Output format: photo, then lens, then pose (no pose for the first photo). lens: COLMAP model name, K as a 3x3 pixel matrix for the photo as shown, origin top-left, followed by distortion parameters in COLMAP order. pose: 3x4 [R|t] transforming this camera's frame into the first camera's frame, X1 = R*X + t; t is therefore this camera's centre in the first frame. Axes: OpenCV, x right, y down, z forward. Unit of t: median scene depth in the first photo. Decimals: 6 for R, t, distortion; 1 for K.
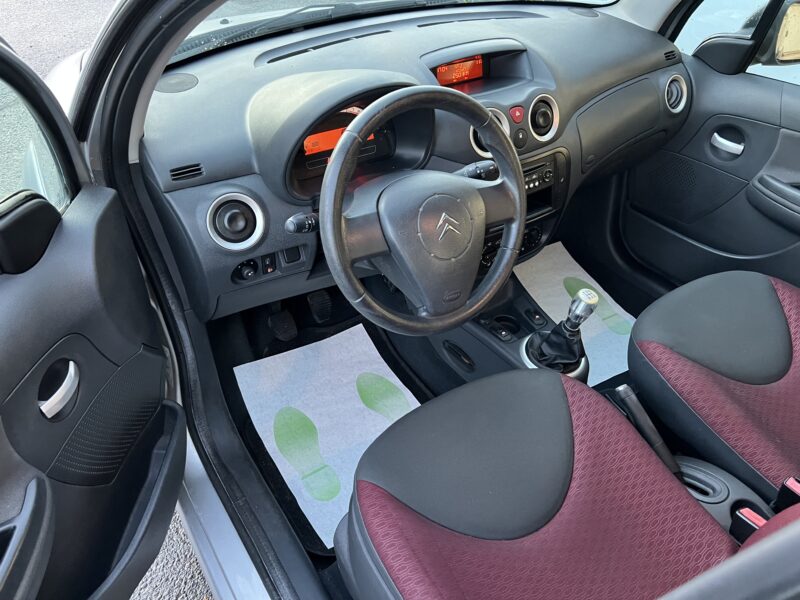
lens RADIAL K [[596.7, 0, 400.0], [0, 596.7, 300.0], [0, 0, 1]] dist [0.037969, -0.008355]
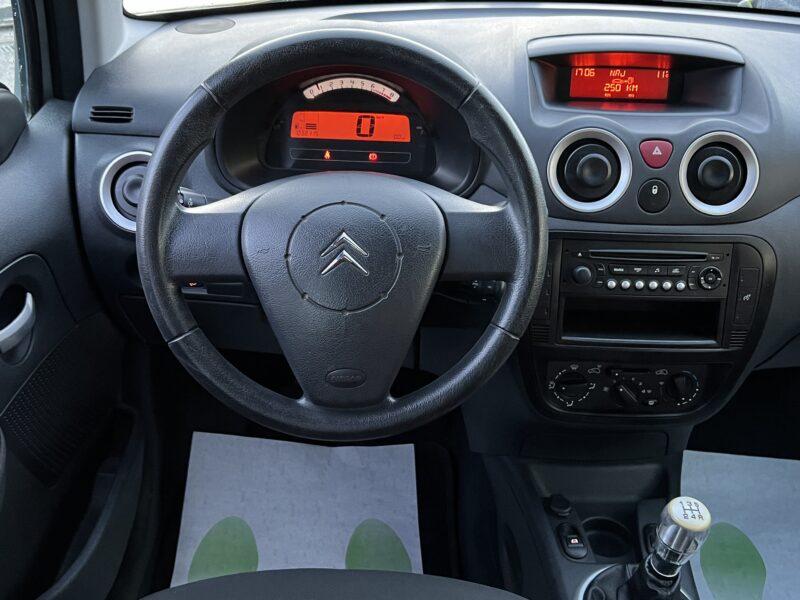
lens RADIAL K [[866.8, 0, 400.0], [0, 866.8, 300.0], [0, 0, 1]] dist [0.113149, -0.263483]
pose [[0.836278, 0.261267, -0.482056, 0.387723], [-0.352803, 0.929406, -0.108323, -0.006164], [0.419725, 0.260659, 0.869418, 0.199918]]
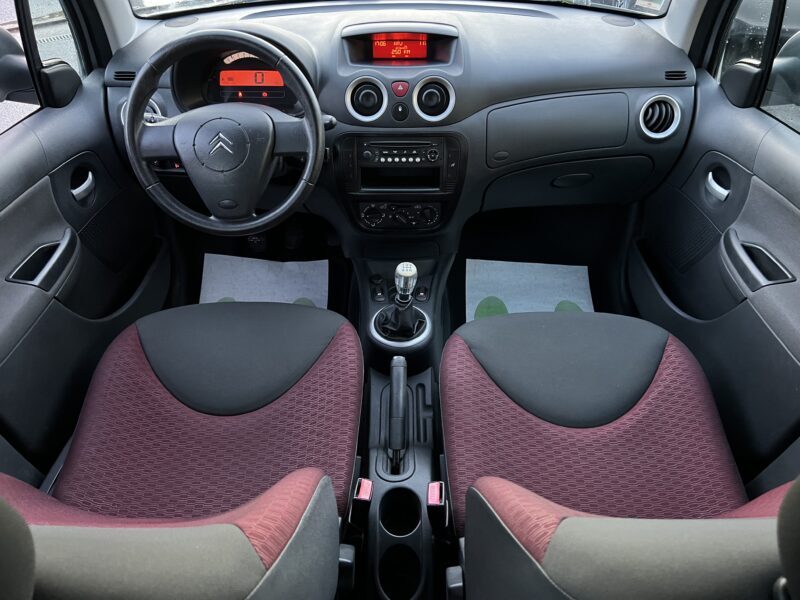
lens RADIAL K [[596.7, 0, 400.0], [0, 596.7, 300.0], [0, 0, 1]] dist [0.037969, -0.008355]
pose [[0.822918, 0.322004, -0.468101, 0.751727], [-0.333713, 0.940734, 0.060459, -0.013571], [0.459827, 0.106458, 0.881604, 0.075507]]
